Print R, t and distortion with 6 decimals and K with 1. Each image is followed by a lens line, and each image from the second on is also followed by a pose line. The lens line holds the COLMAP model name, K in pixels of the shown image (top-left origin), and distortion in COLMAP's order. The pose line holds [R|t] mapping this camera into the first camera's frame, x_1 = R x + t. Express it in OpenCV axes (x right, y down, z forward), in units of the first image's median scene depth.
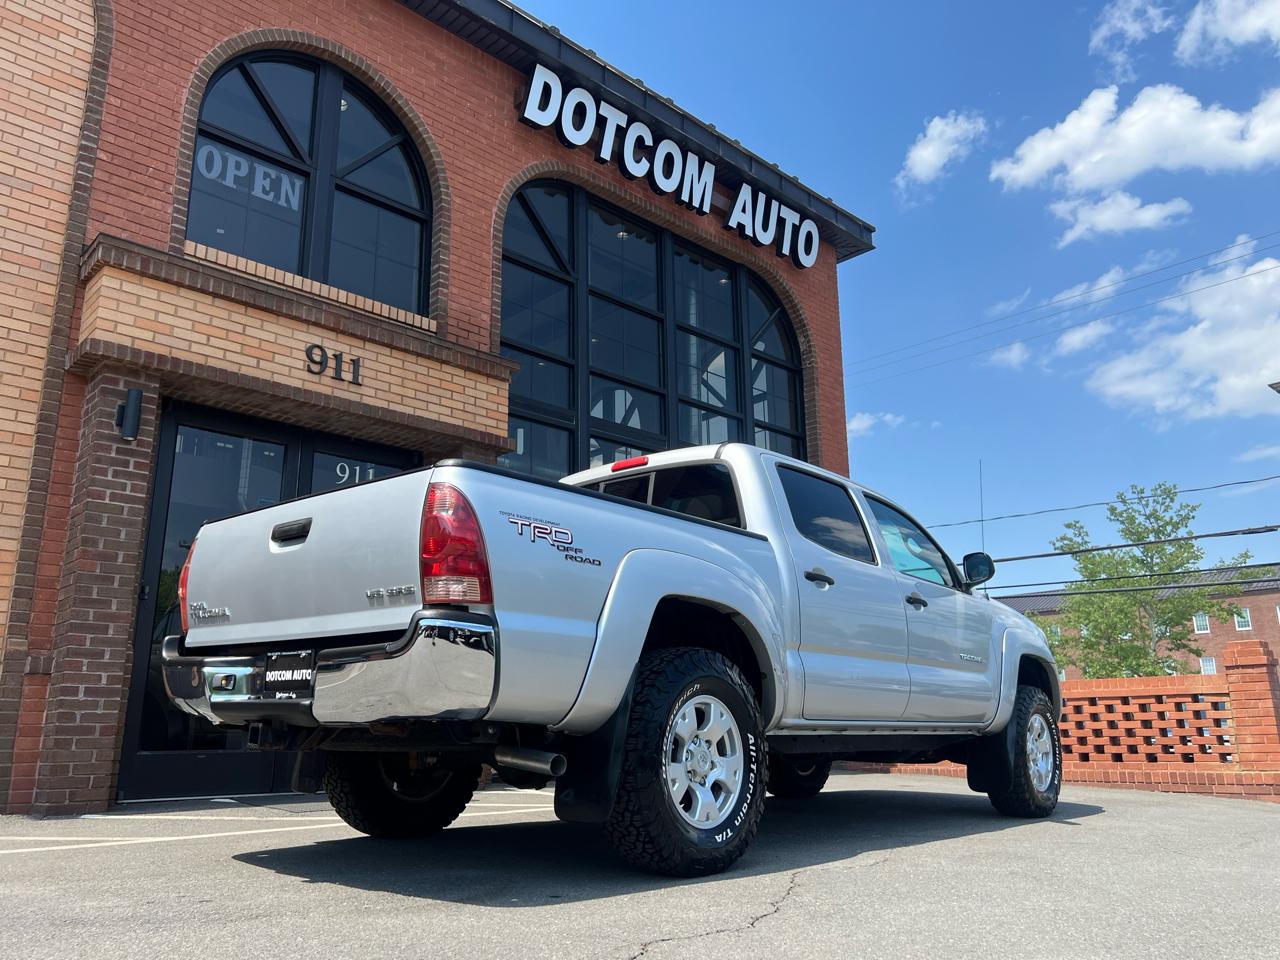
lens RADIAL K [[962.5, 0, 641.8], [0, 962.5, 484.7], [0, 0, 1]] dist [0.053147, -0.059806]
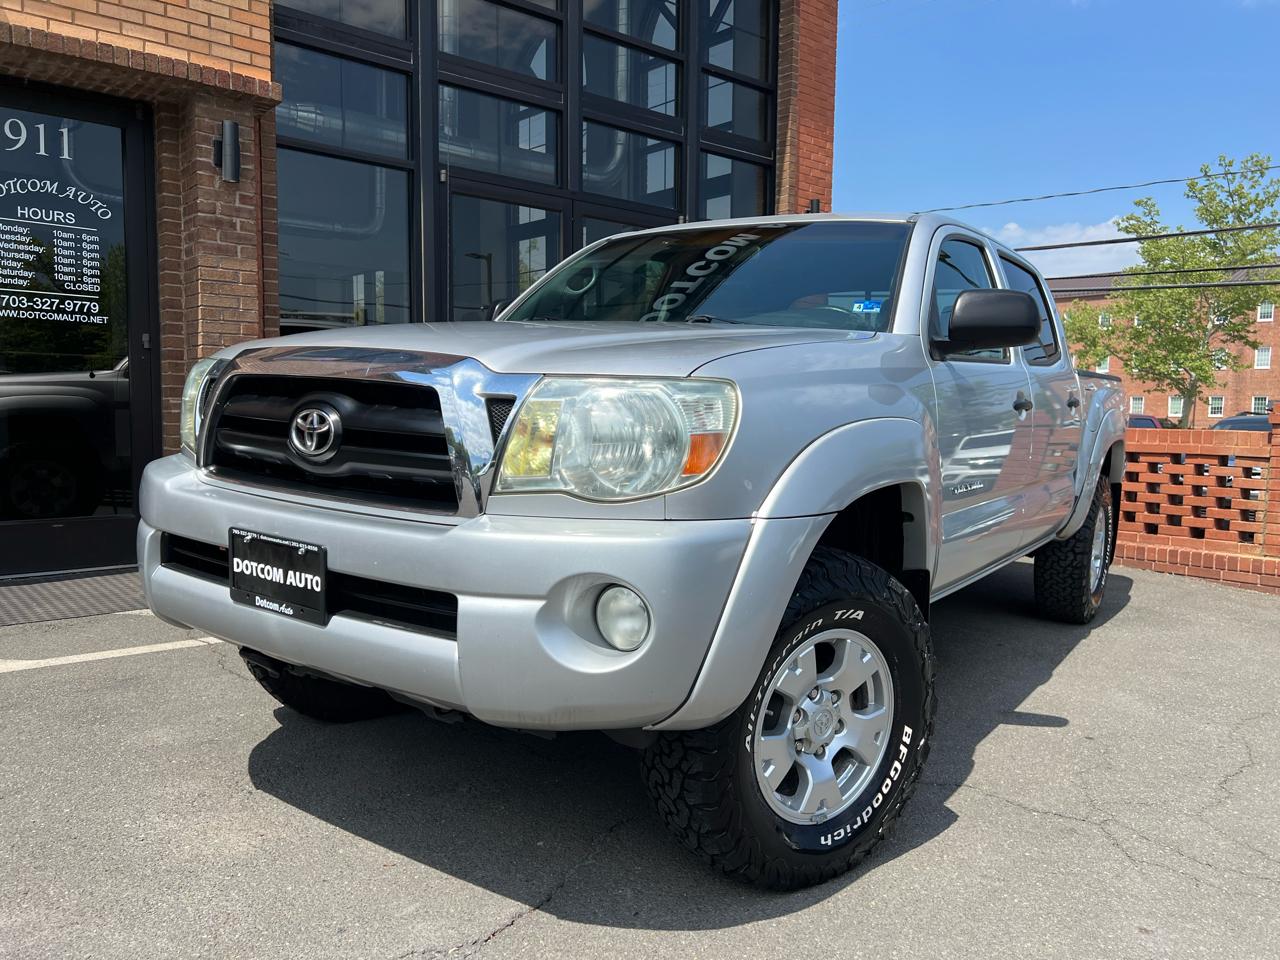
lens RADIAL K [[962.5, 0, 641.8], [0, 962.5, 484.7], [0, 0, 1]] dist [0.053147, -0.059806]
pose [[0.998740, 0.028834, -0.041061, 0.167464], [-0.013737, 0.944250, 0.328941, -0.010319], [0.048257, -0.327963, 0.943457, 0.290260]]
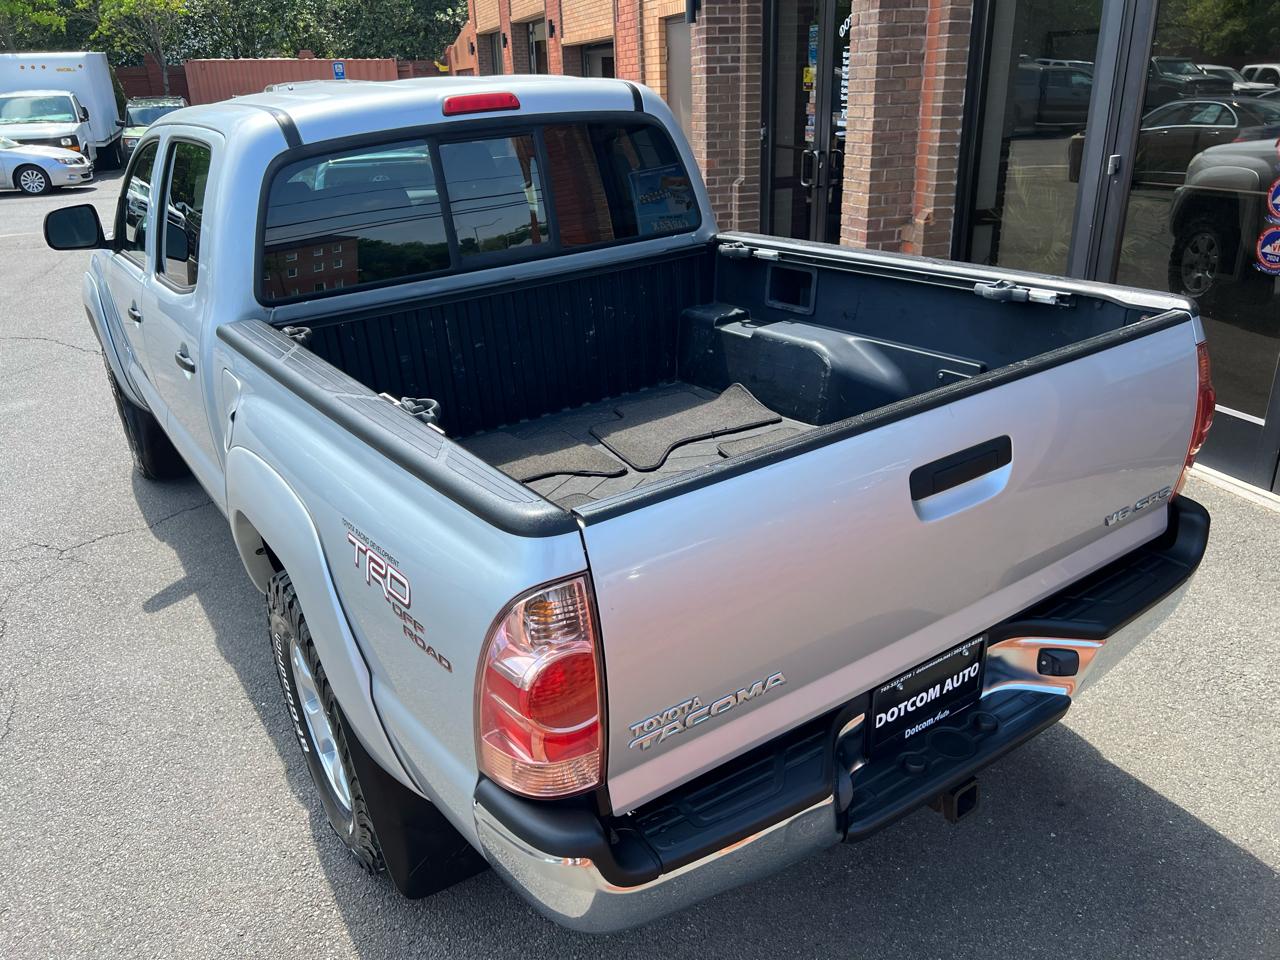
lens RADIAL K [[965.4, 0, 635.3], [0, 965.4, 481.1], [0, 0, 1]] dist [0.045848, -0.050321]
pose [[-0.417851, 0.368035, -0.830633, 0.661436], [0.268896, 0.923411, 0.273875, 0.115541], [0.867811, -0.108915, -0.484811, 1.197266]]
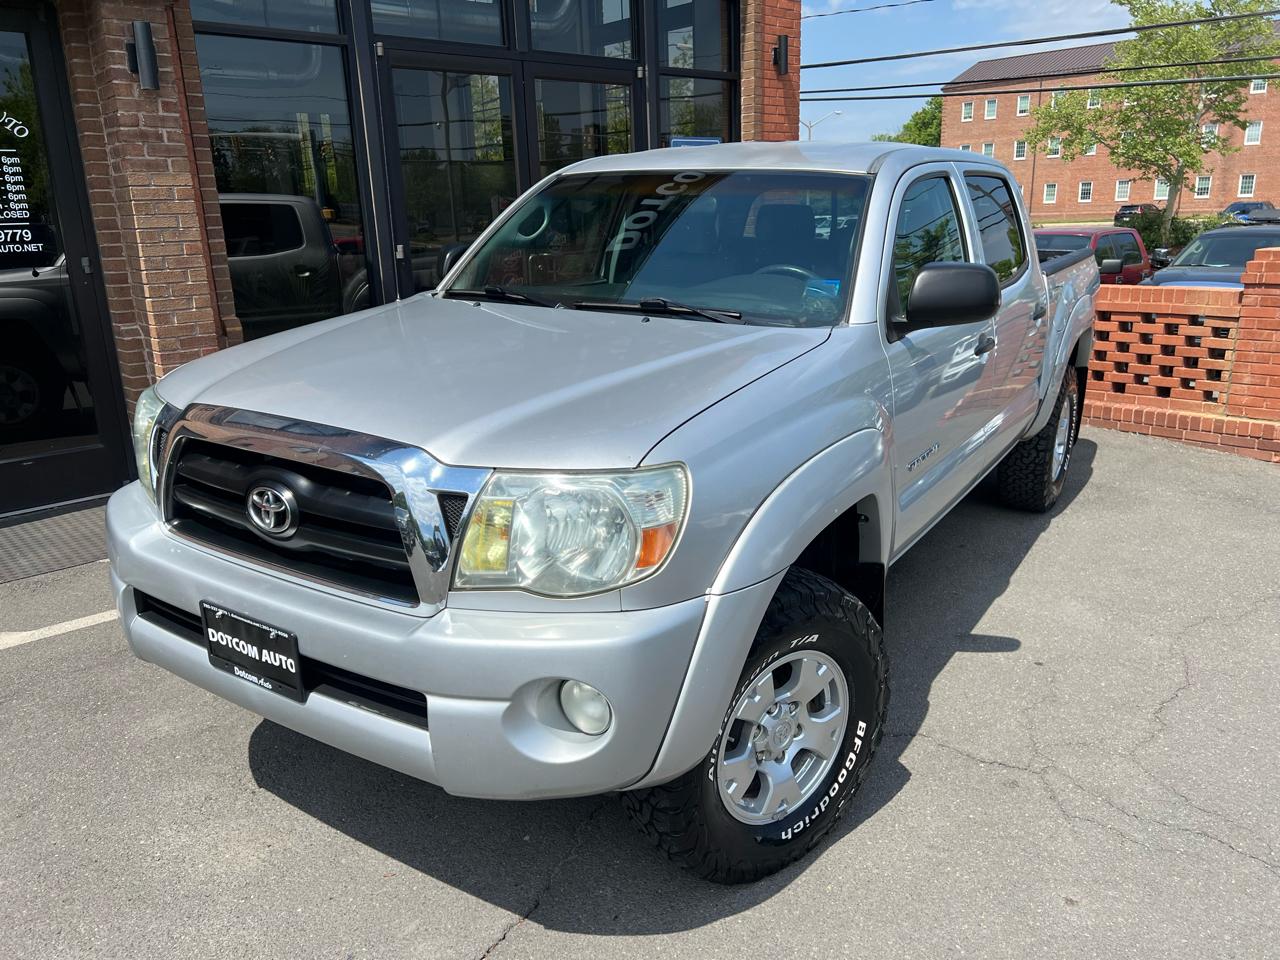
lens RADIAL K [[962.5, 0, 641.8], [0, 962.5, 484.7], [0, 0, 1]] dist [0.053147, -0.059806]
pose [[0.999679, -0.014753, -0.020594, 0.174740], [0.023167, 0.861266, 0.507625, -0.079014], [0.010248, -0.507940, 0.861332, 0.316904]]
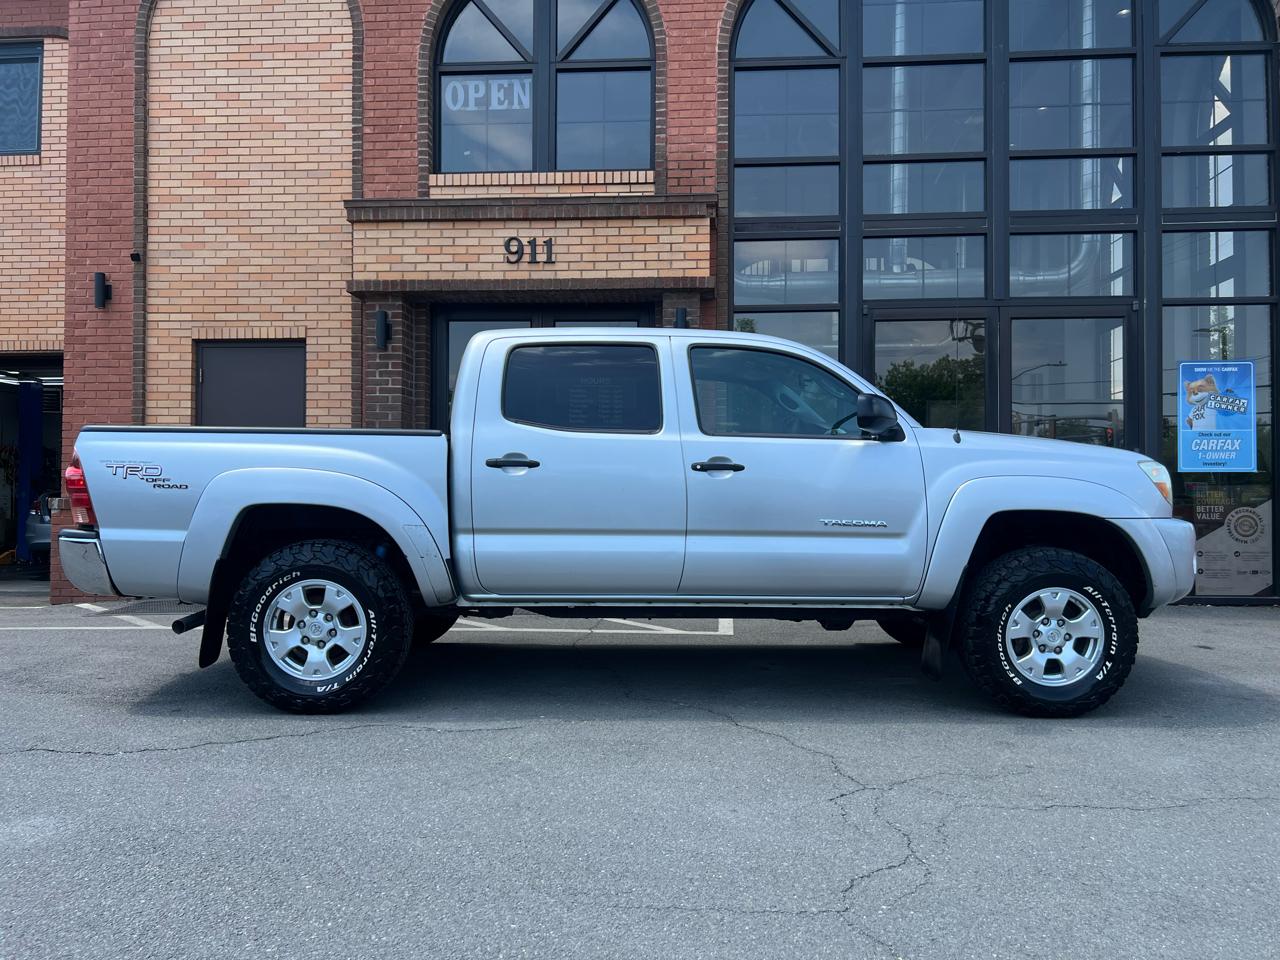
lens RADIAL K [[968.2, 0, 640.0], [0, 968.2, 480.0], [0, 0, 1]] dist [0.067214, -0.083646]
pose [[0.671104, -0.002170, -0.741360, 0.603929], [0.174958, 0.972214, 0.155532, -0.012356], [0.720423, -0.234085, 0.652836, 0.245236]]
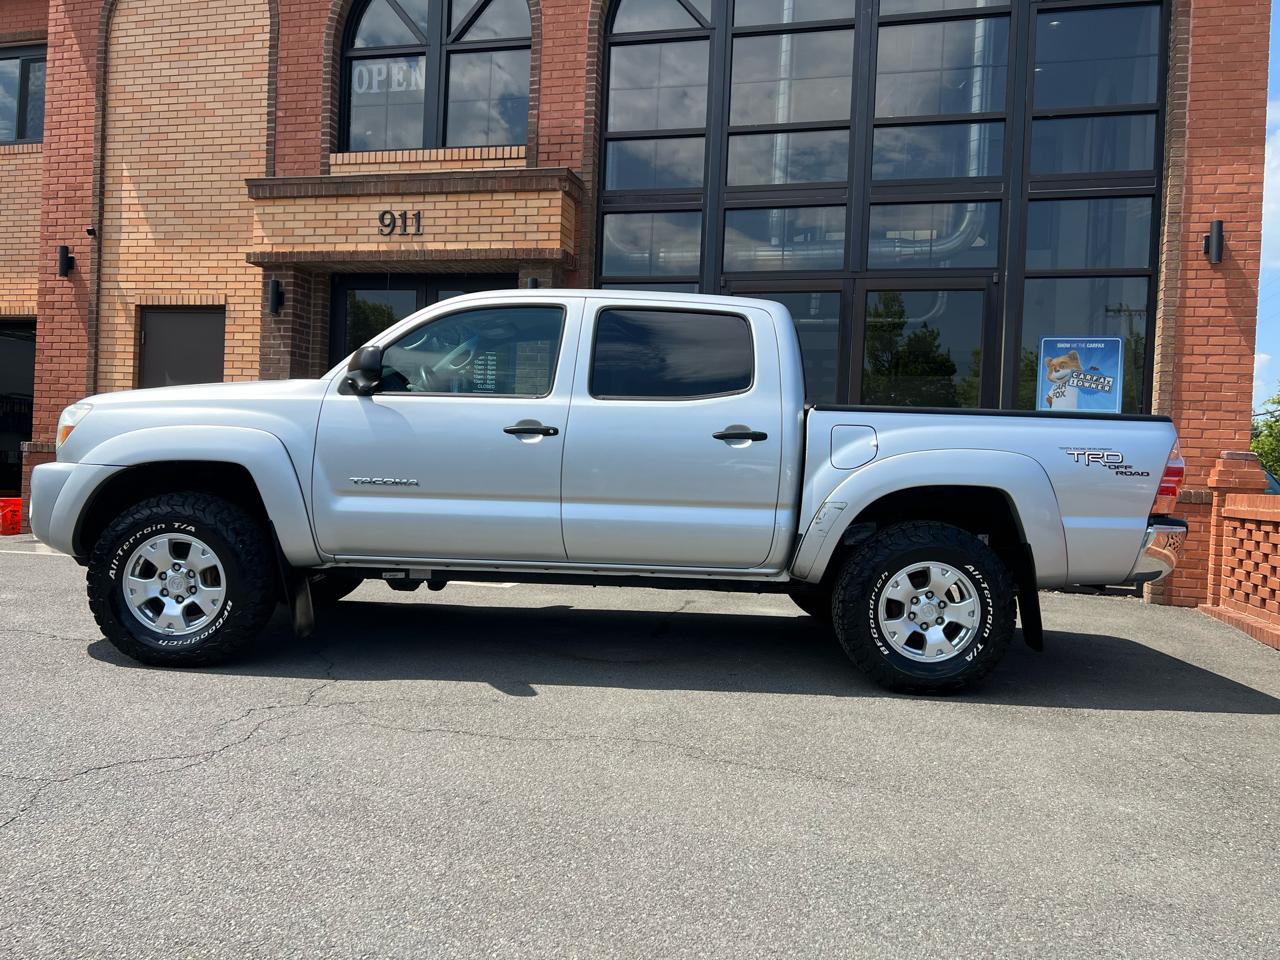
lens RADIAL K [[966.6, 0, 640.1], [0, 966.6, 482.6], [0, 0, 1]] dist [0.045307, -0.052480]
pose [[0.533131, 0.043209, -0.844928, 0.864232], [0.166174, 0.973893, 0.154656, 0.055957], [0.829552, -0.222857, 0.512033, 0.504177]]
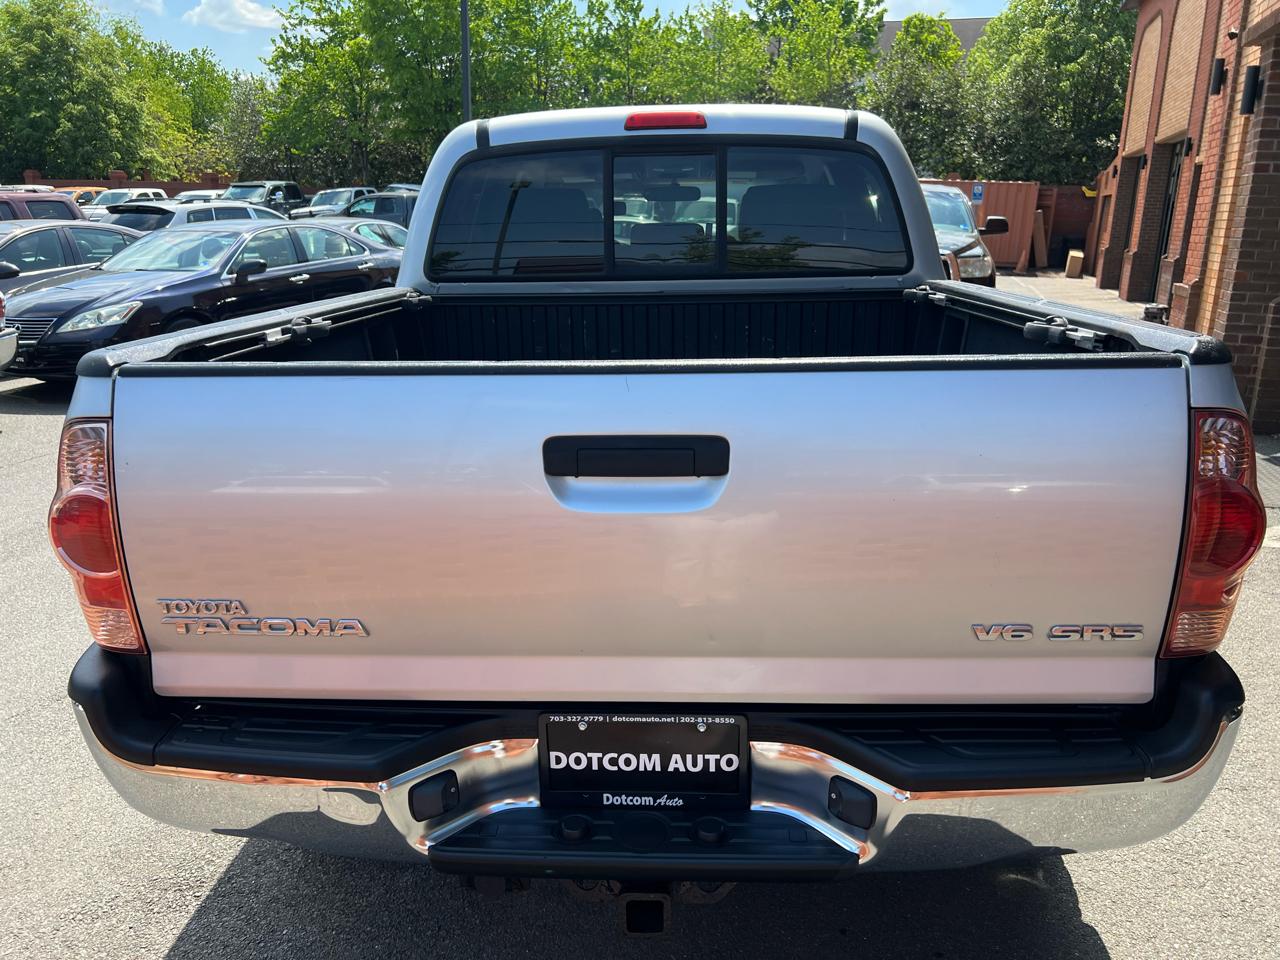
lens RADIAL K [[969.2, 0, 646.0], [0, 969.2, 480.1], [0, 0, 1]] dist [0.034277, -0.036973]
pose [[-0.872787, 0.121079, -0.472846, 0.523645], [0.113419, 0.992537, 0.044802, 0.192151], [0.474741, -0.014527, -0.880006, 1.314786]]
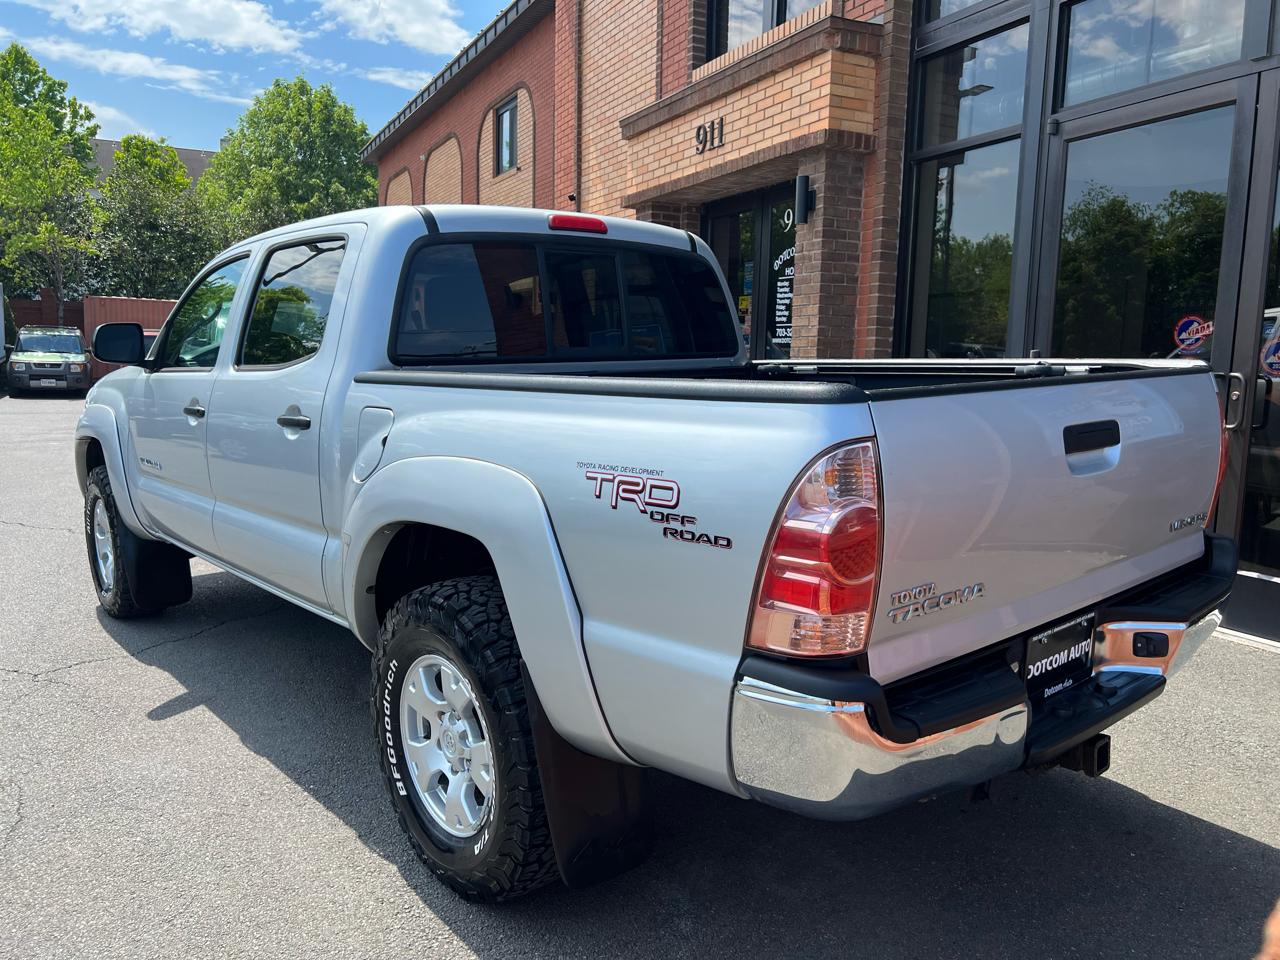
lens RADIAL K [[966.6, 0, 640.1], [0, 966.6, 482.6], [0, 0, 1]] dist [0.045307, -0.052480]
pose [[-0.295377, 0.125886, -0.947051, 0.743204], [0.226315, 0.972287, 0.058655, 0.162675], [0.928188, -0.197006, -0.315681, 1.119161]]
